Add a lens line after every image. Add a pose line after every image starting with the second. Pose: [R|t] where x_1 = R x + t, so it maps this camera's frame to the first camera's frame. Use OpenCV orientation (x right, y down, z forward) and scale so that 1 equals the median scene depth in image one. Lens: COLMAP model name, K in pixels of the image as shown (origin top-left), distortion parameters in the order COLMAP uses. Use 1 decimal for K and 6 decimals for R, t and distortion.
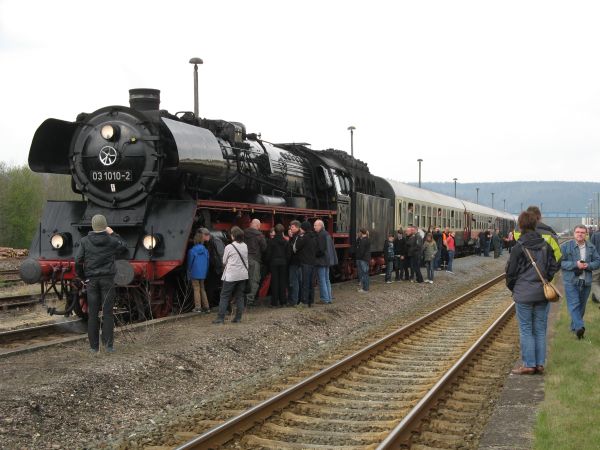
lens RADIAL K [[1045.1, 0, 300.0], [0, 1045.1, 225.0], [0, 0, 1]] dist [0.000040, 0.007465]
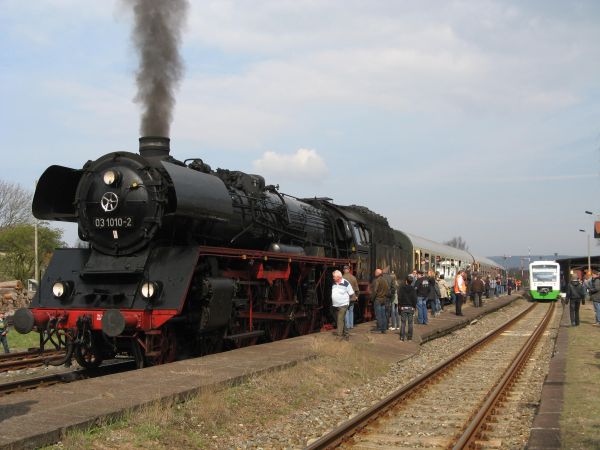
lens RADIAL K [[820.2, 0, 300.0], [0, 820.2, 225.0], [0, 0, 1]] dist [0.001335, 0.001040]
pose [[0.998556, -0.007724, -0.053167, 0.033773], [0.004425, 0.998072, -0.061903, 0.003734], [0.053543, 0.061579, 0.996665, 0.232143]]
